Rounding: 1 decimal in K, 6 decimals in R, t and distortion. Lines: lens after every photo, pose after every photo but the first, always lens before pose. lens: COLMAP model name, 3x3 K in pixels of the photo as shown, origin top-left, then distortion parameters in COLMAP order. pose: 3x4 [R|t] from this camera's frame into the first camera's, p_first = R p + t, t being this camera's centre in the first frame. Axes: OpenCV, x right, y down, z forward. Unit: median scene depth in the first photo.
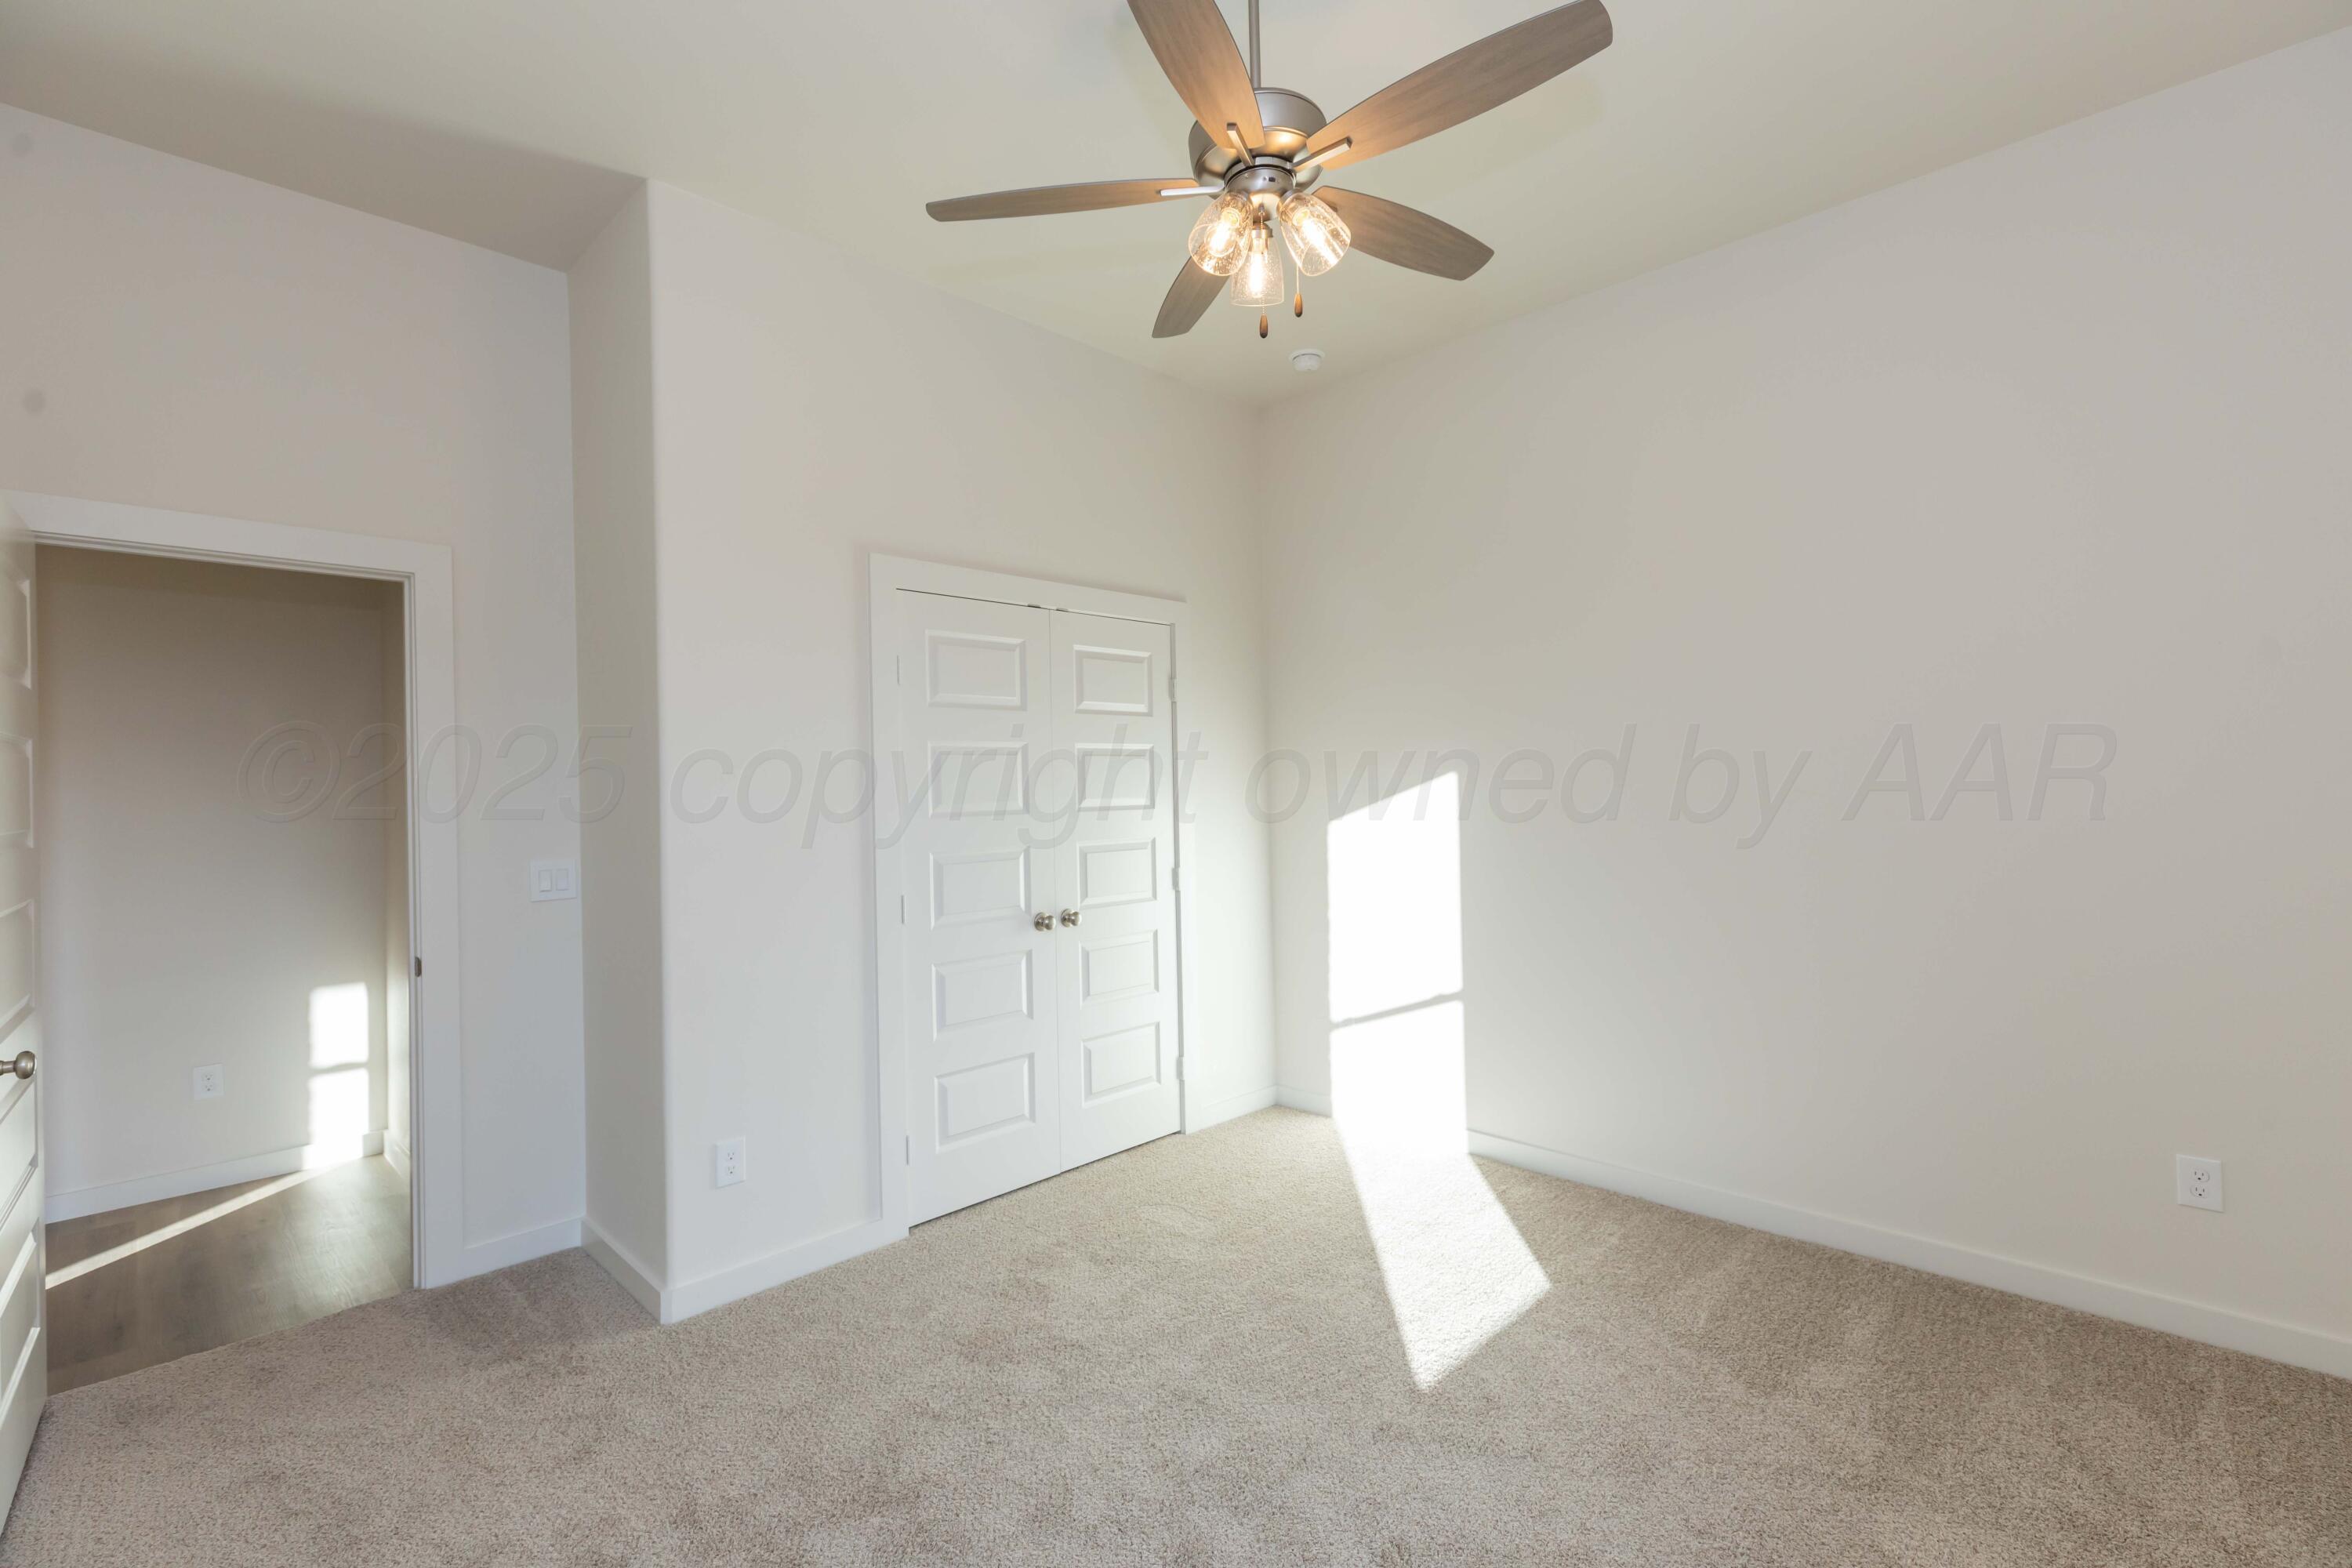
lens RADIAL K [[1077.9, 0, 1183.5], [0, 1077.9, 780.8], [0, 0, 1]] dist [0.001111, 0.000107]
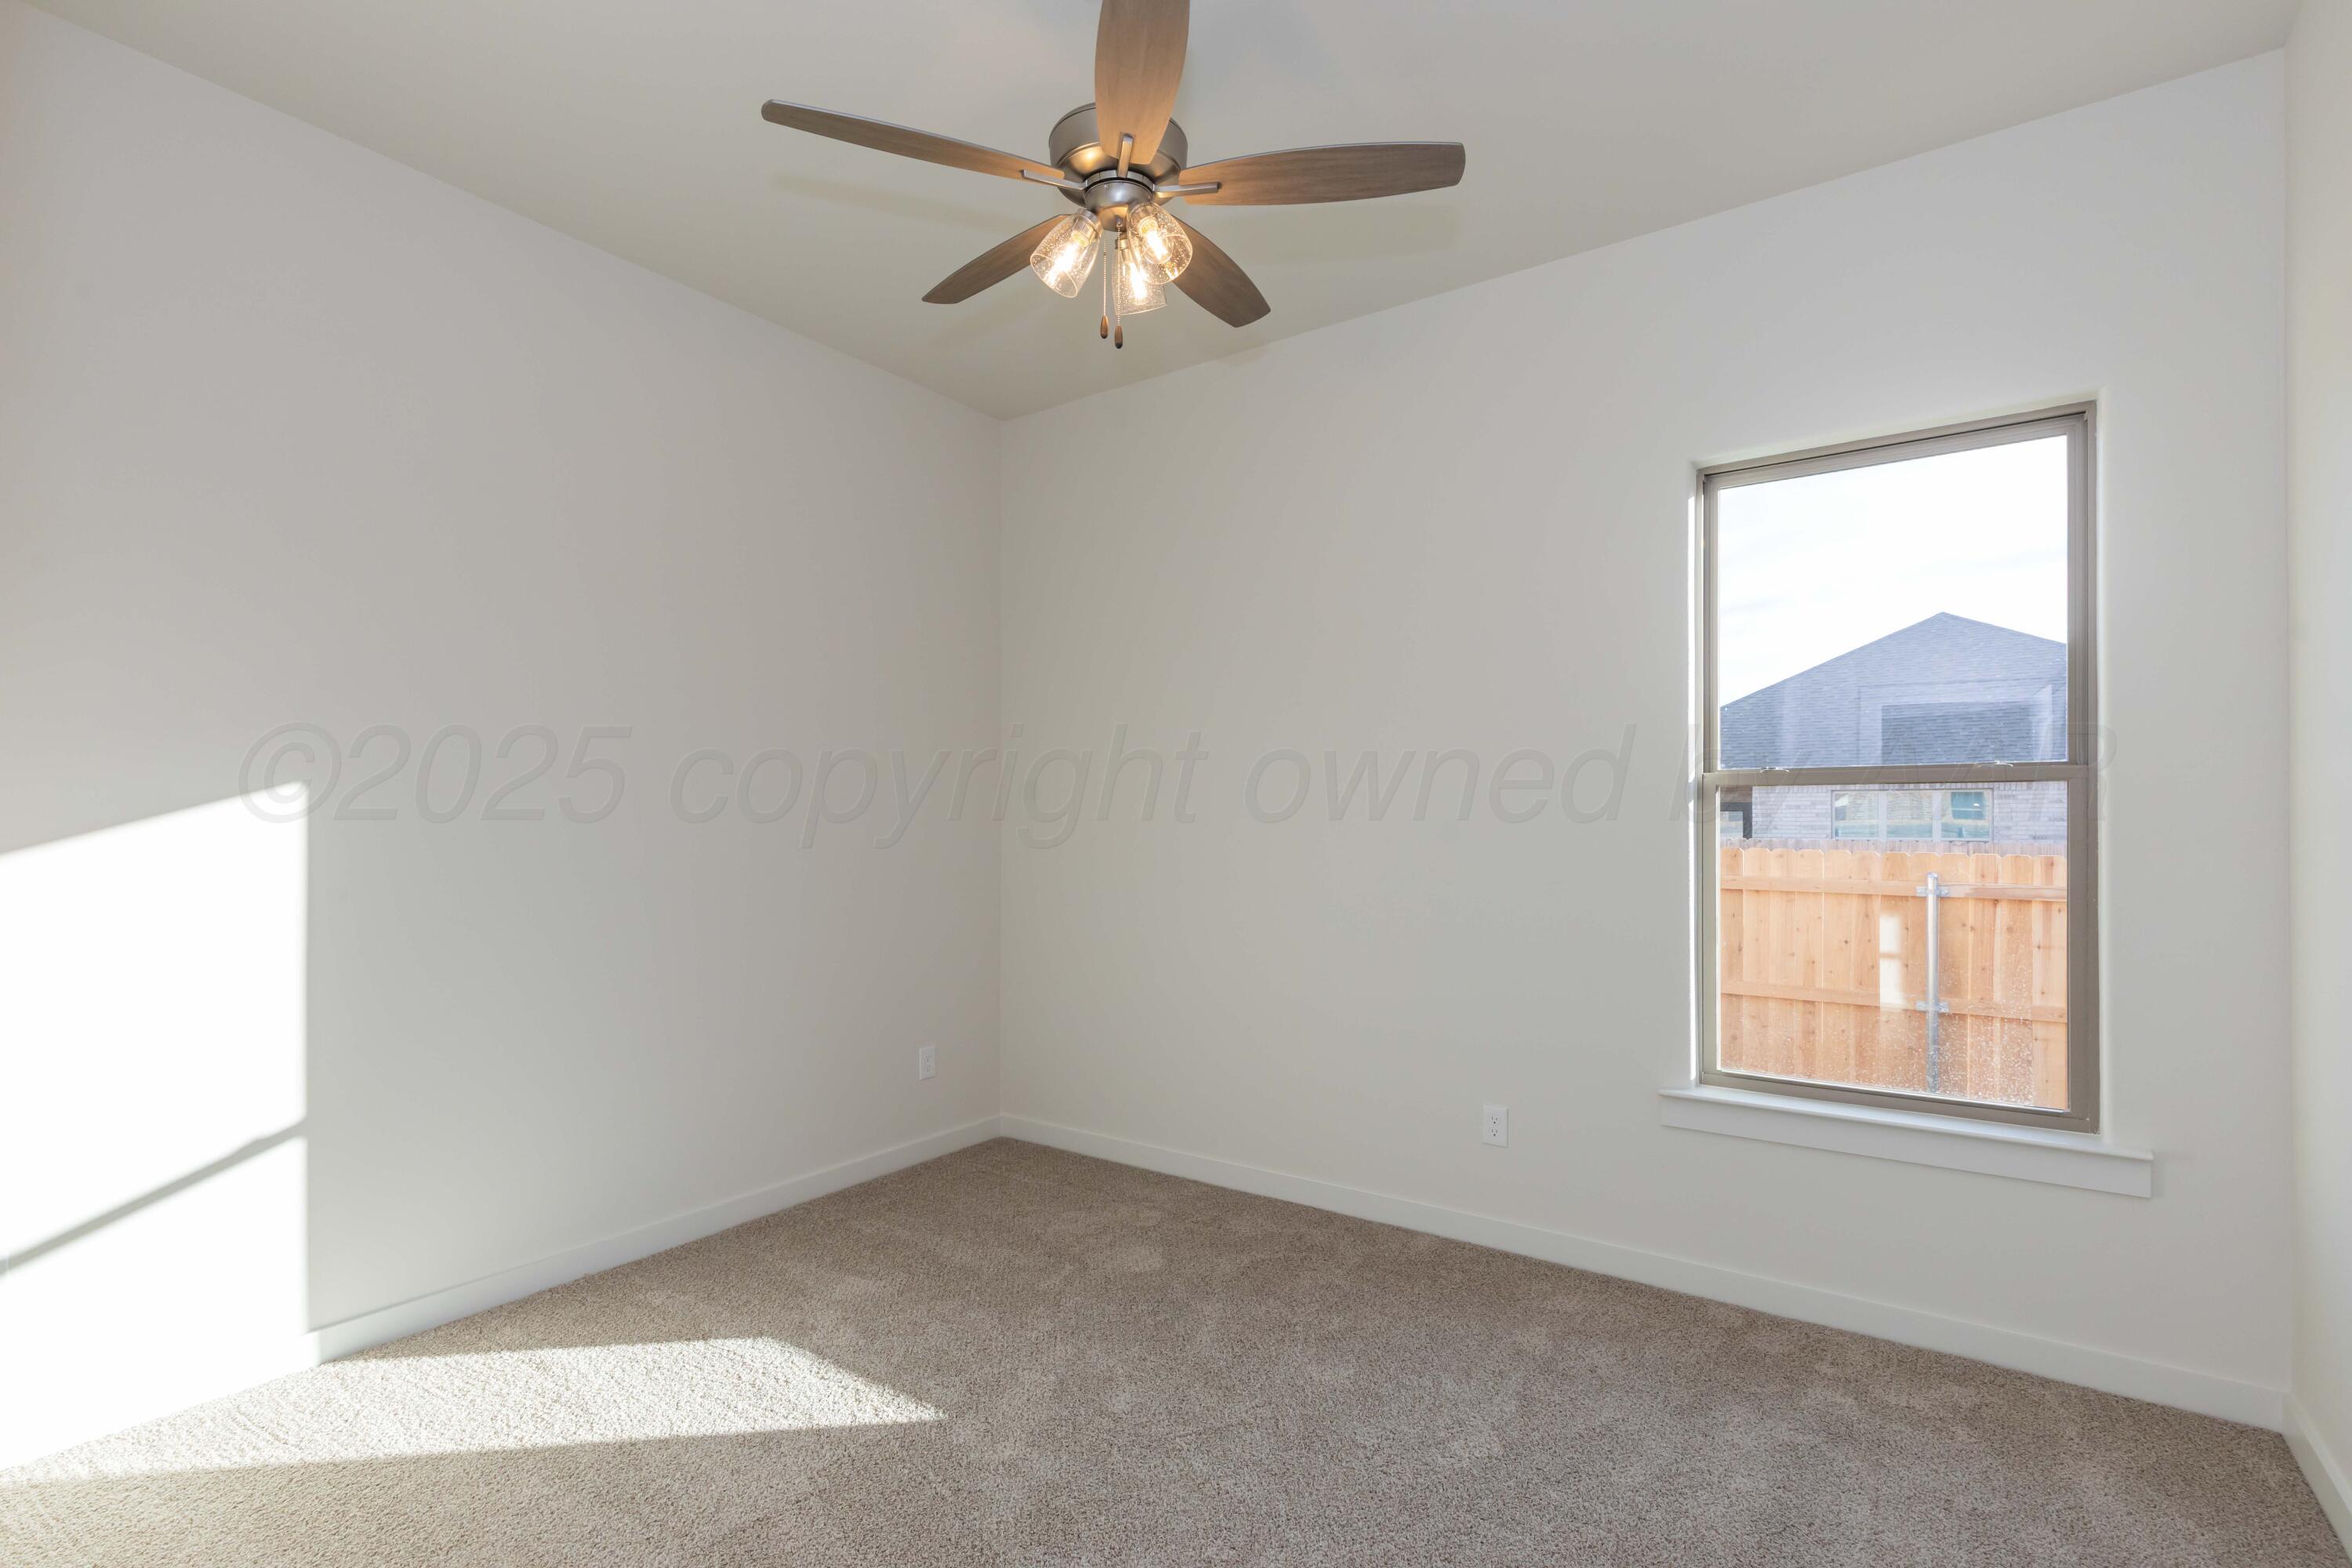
lens RADIAL K [[1089.6, 0, 1183.1], [0, 1089.6, 815.7], [0, 0, 1]] dist [0.000524, 0.000079]
pose [[-0.164755, 0.019085, 0.986150, -0.628320], [0.001837, 0.999817, -0.019042, 0.028332], [-0.986333, -0.001325, -0.164760, 0.751422]]
